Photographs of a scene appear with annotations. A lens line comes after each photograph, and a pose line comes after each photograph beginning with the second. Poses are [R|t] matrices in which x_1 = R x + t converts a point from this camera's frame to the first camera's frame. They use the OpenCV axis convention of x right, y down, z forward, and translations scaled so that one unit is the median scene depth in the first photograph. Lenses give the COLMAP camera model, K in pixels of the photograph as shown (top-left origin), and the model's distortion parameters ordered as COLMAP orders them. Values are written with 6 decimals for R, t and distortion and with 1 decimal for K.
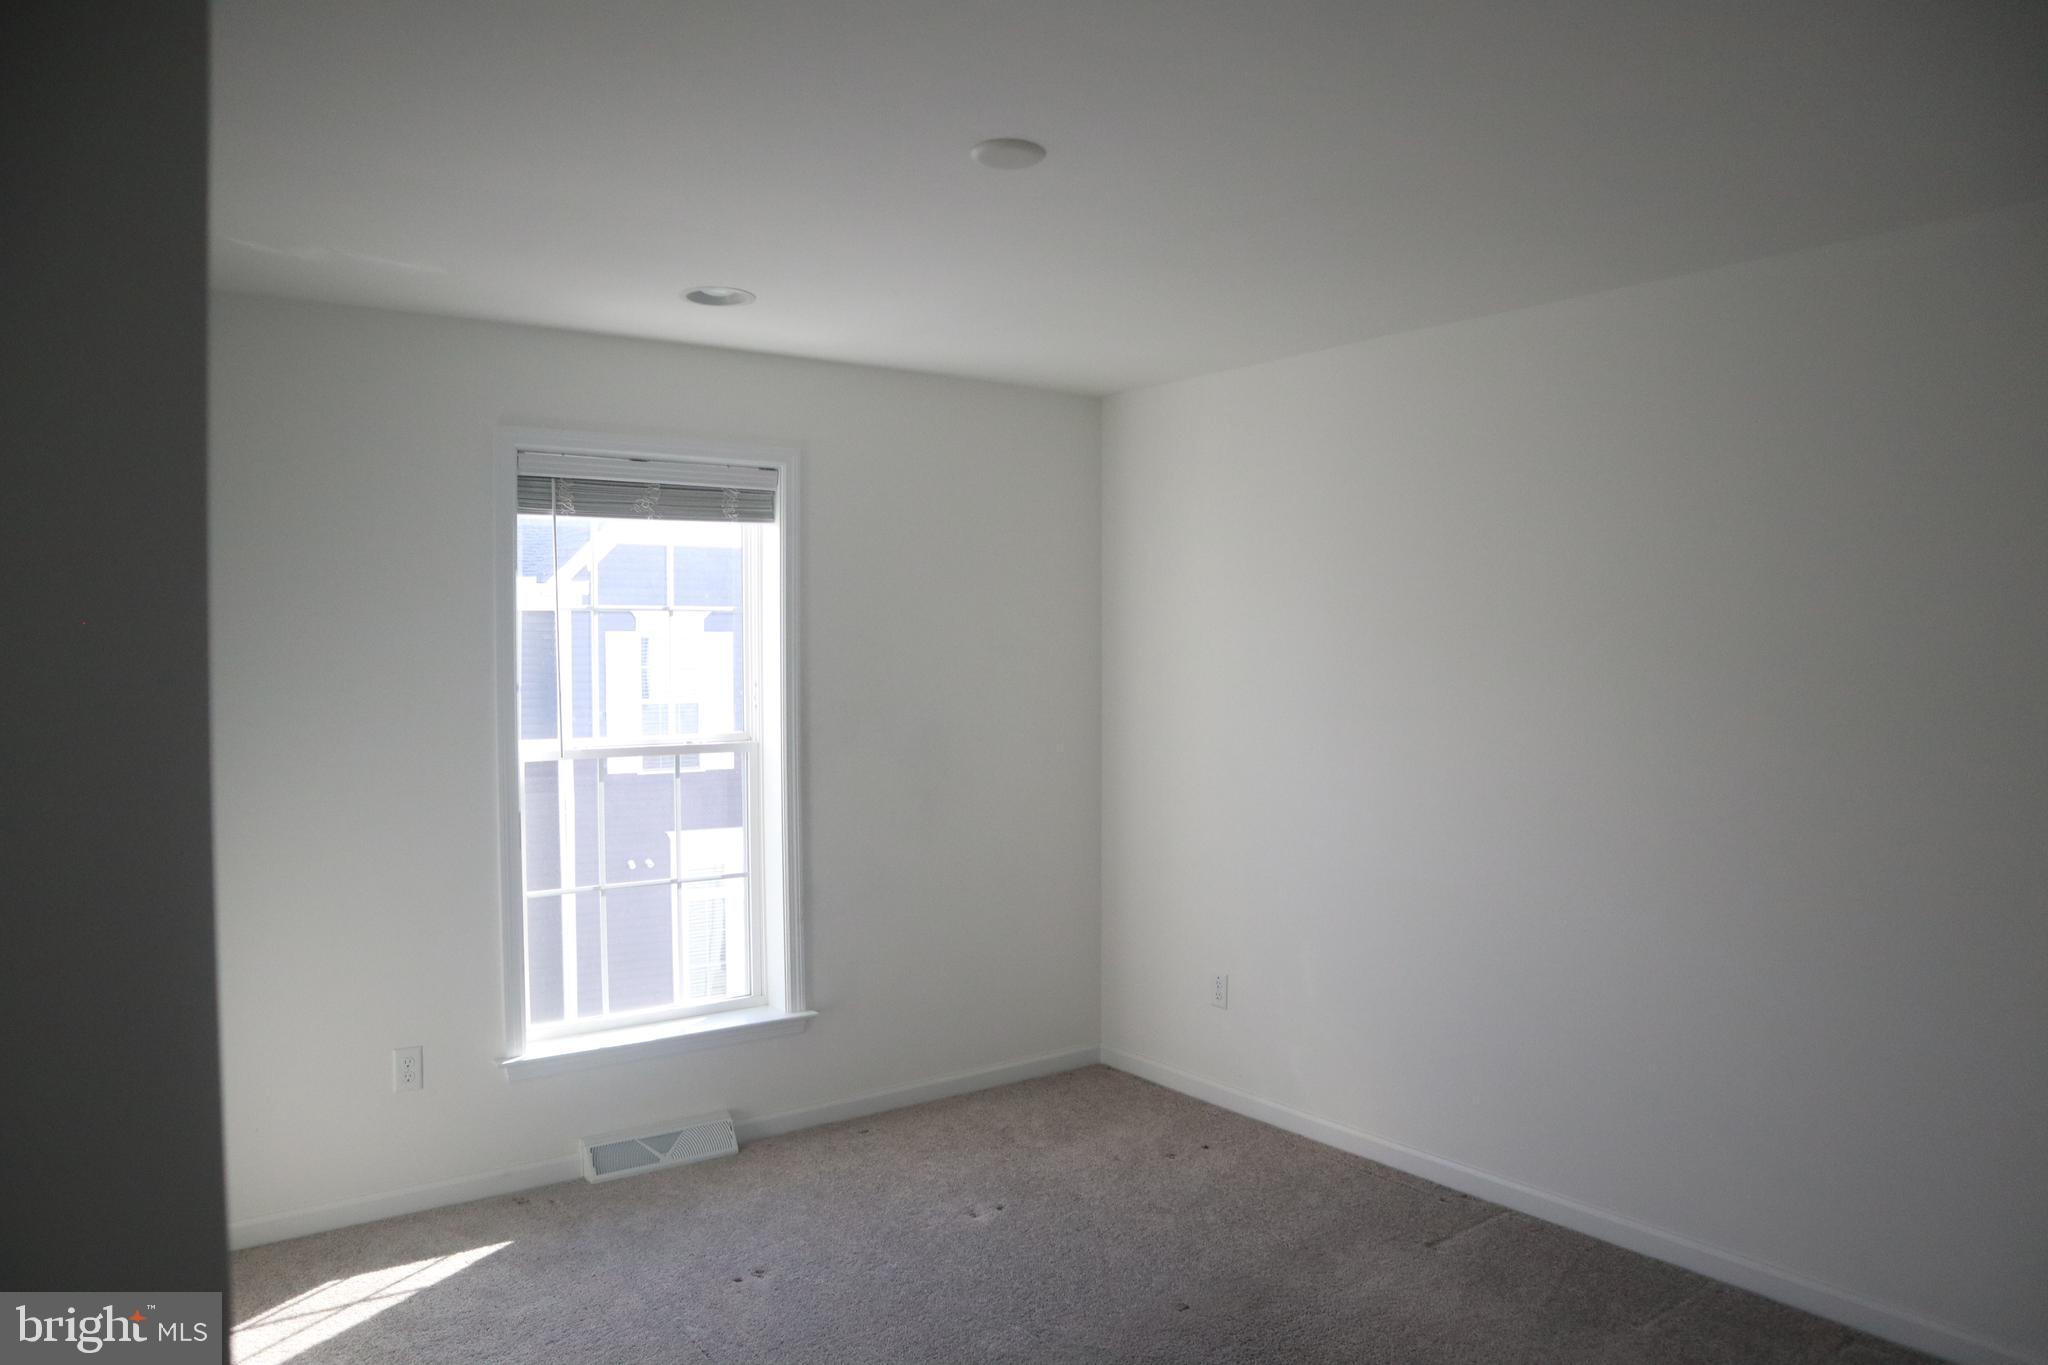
lens RADIAL K [[1410.7, 0, 1027.9], [0, 1410.7, 676.8], [0, 0, 1]] dist [-0.125580, 0.069049]
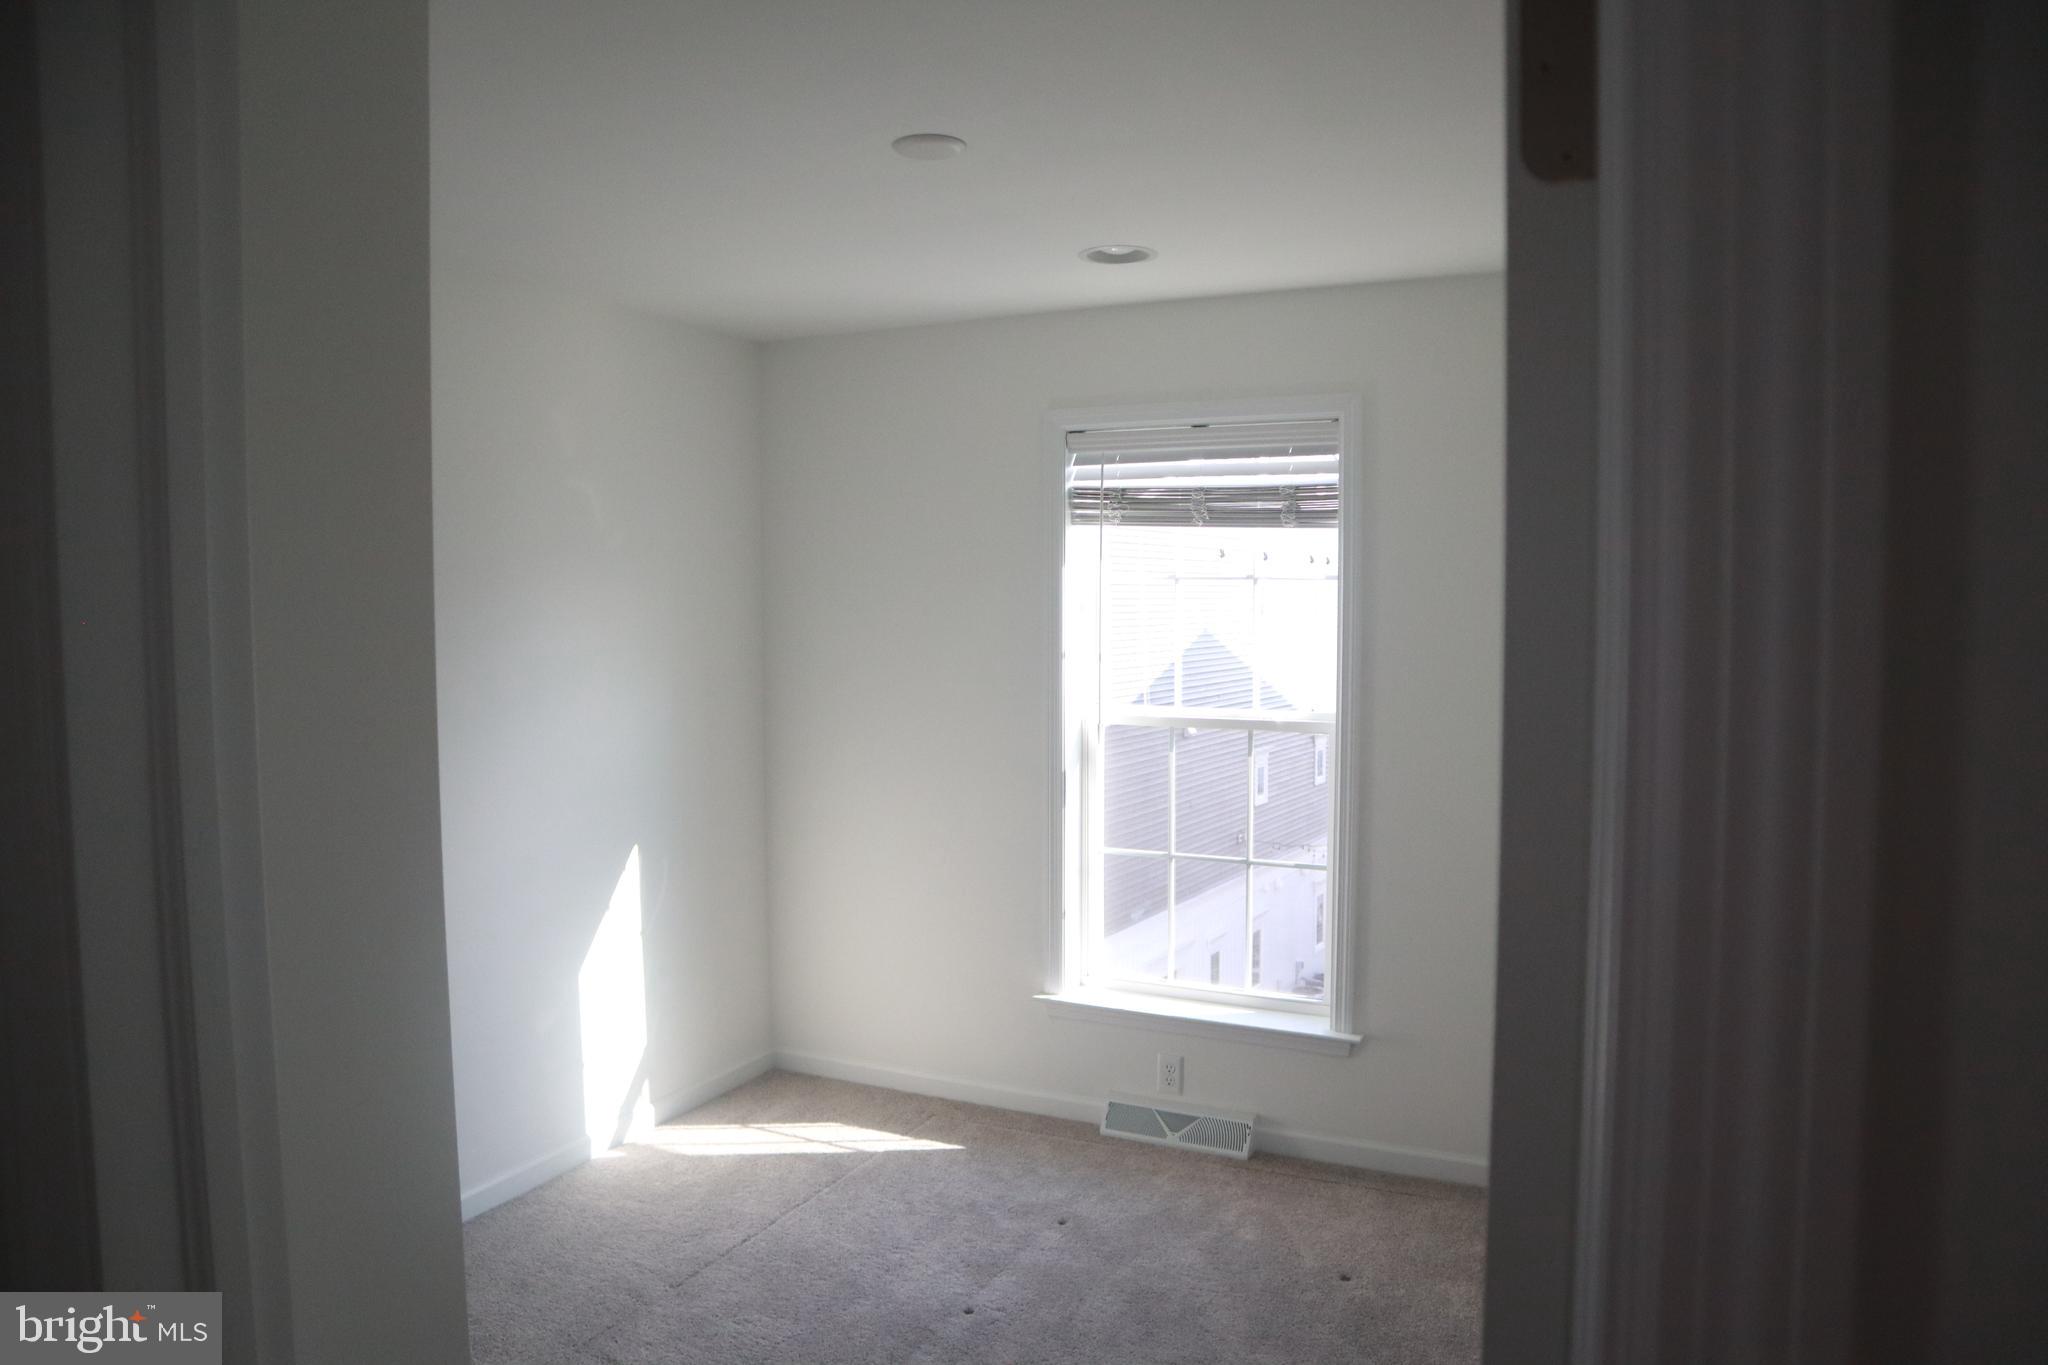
lens RADIAL K [[1410.7, 0, 1025.3], [0, 1410.7, 676.5], [0, 0, 1]] dist [-0.125580, 0.069049]
pose [[0.460453, 0.050460, -0.886249, 0.546826], [-0.024300, 0.998725, 0.044239, -0.020560], [0.887351, 0.001166, 0.461092, 0.445233]]
